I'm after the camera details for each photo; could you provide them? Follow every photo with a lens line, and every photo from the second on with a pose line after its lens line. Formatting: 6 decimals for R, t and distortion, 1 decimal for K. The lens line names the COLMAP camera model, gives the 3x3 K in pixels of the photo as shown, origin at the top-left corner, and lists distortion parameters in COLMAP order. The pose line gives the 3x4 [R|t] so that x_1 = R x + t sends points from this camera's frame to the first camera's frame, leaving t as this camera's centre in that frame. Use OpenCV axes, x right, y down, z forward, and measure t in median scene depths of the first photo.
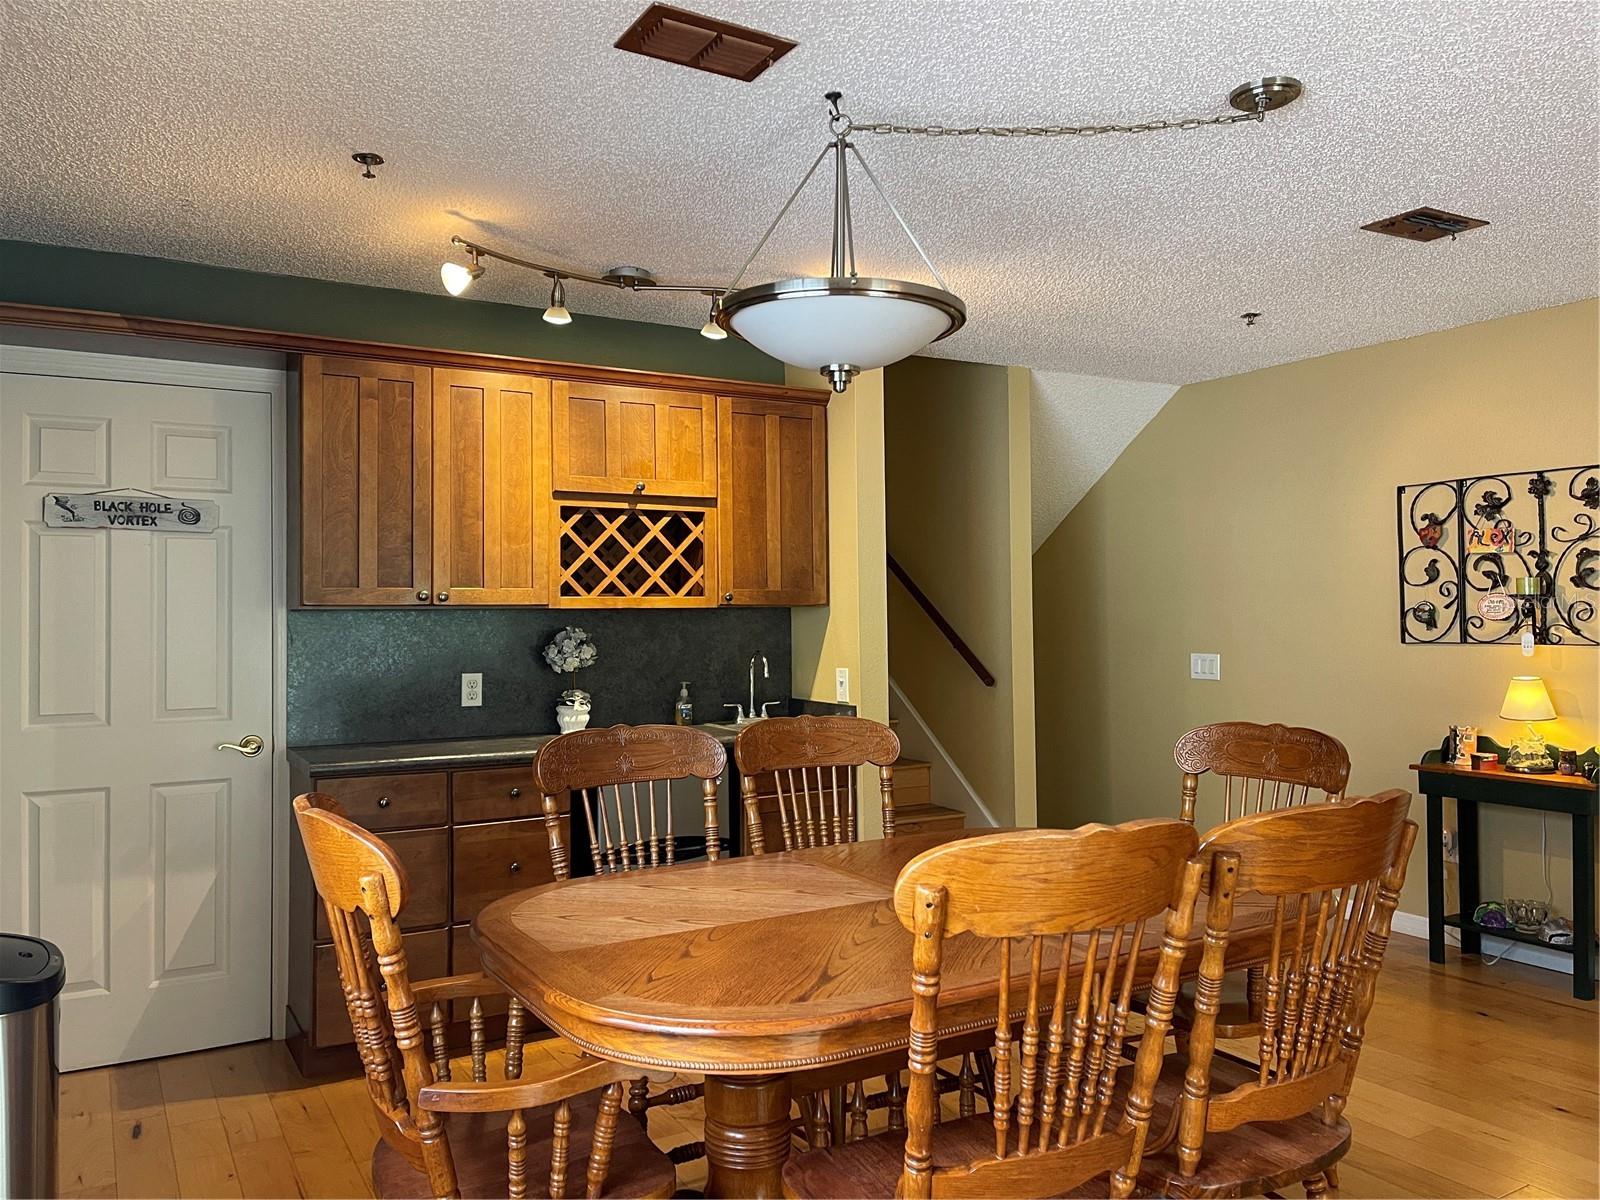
lens RADIAL K [[1187.8, 0, 806.0], [0, 1187.8, 591.4], [0, 0, 1]] dist [0.011164, 0.002984]
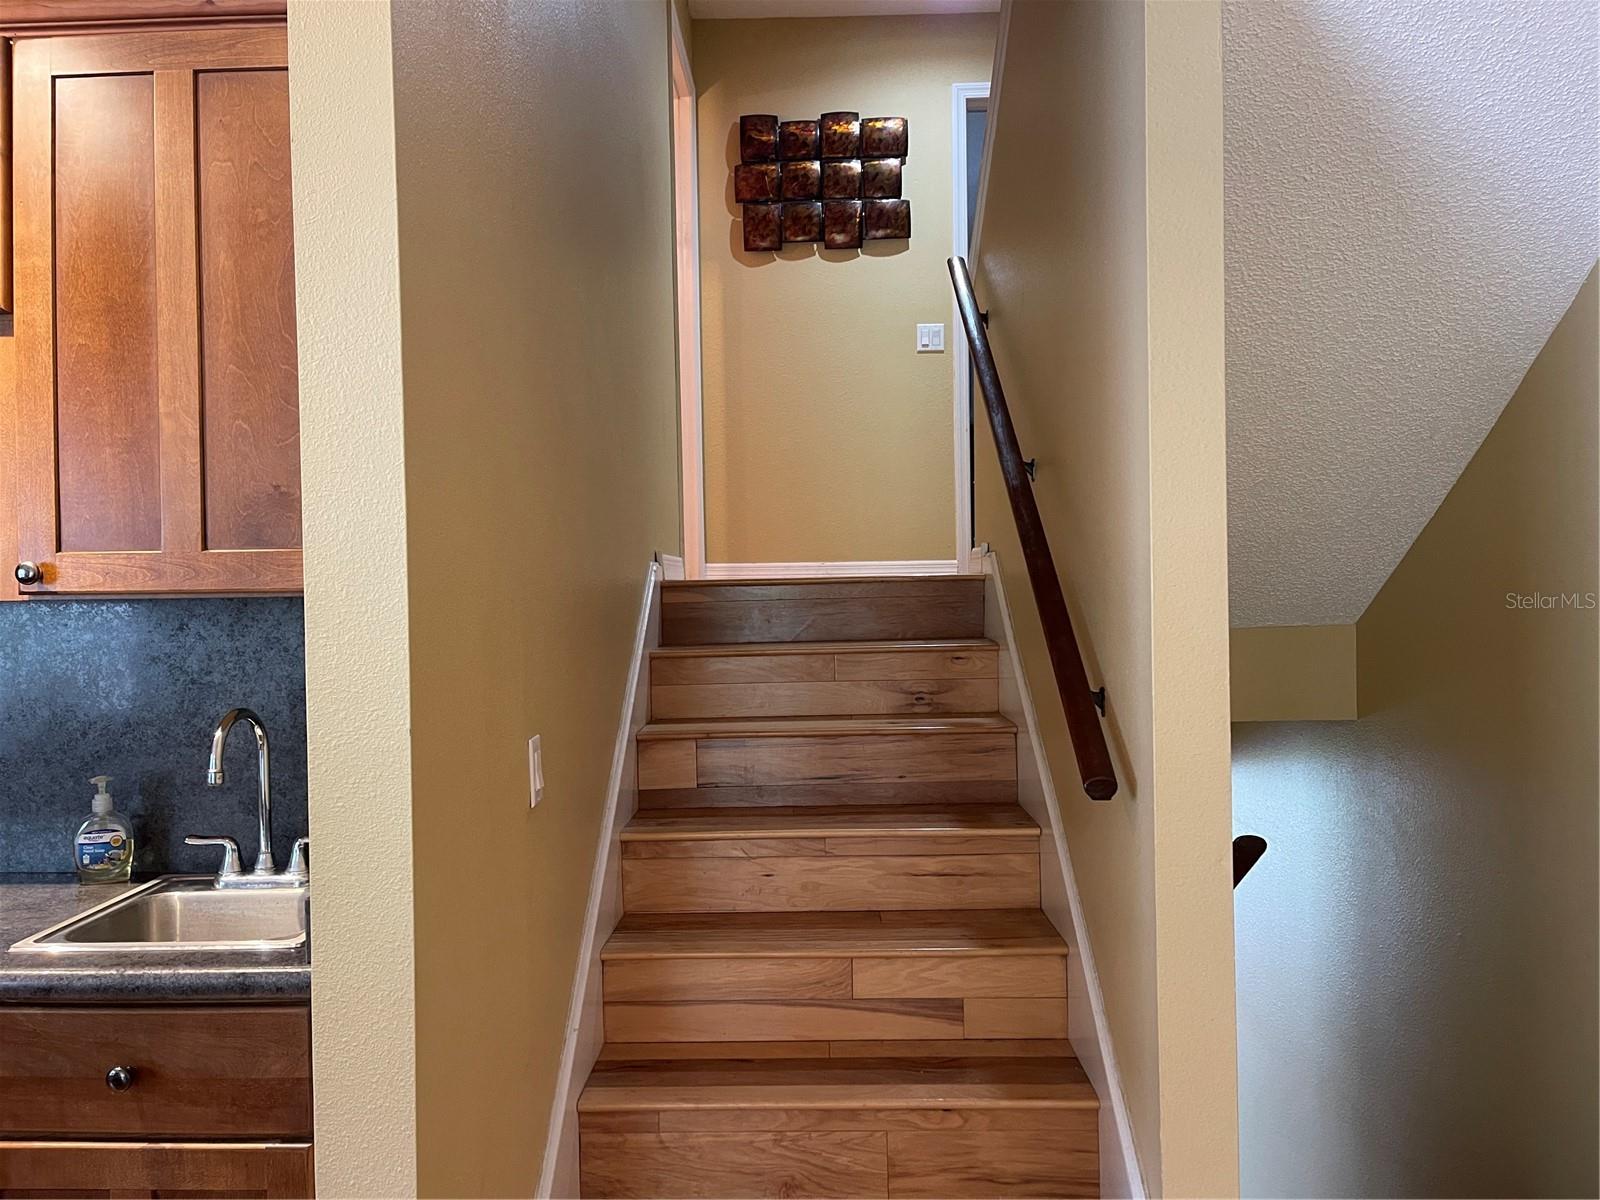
lens RADIAL K [[1187.8, 0, 806.2], [0, 1187.8, 594.4], [0, 0, 1]] dist [0.011164, 0.002984]
pose [[0.866073, 0.002737, -0.499911, 0.342509], [0.012444, 0.999557, 0.027033, 0.004804], [0.499763, -0.029633, 0.865655, 0.828998]]
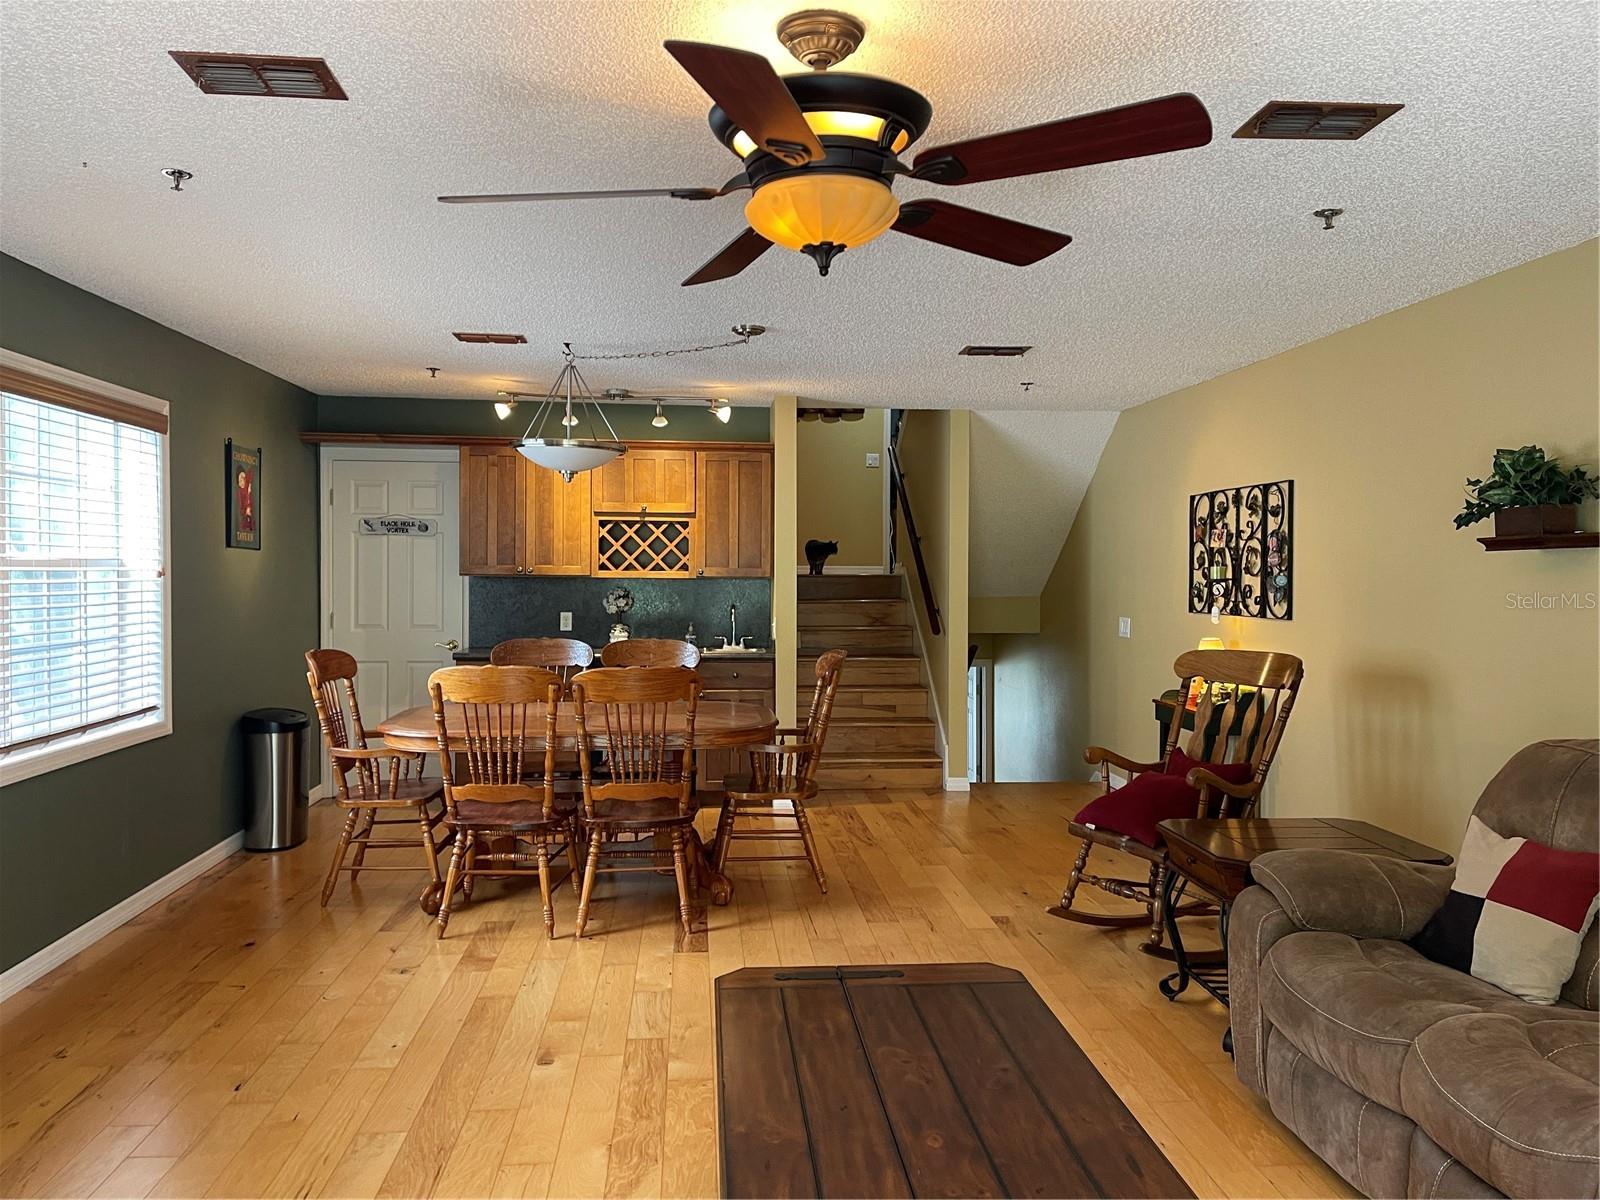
lens RADIAL K [[1187.8, 0, 797.8], [0, 1187.8, 600.6], [0, 0, 1]] dist [0.011164, 0.002984]
pose [[0.907974, 0.024262, -0.418323, 0.787163], [-0.008535, 0.999186, 0.039425, -0.022983], [0.418939, -0.032227, 0.907442, -0.480124]]
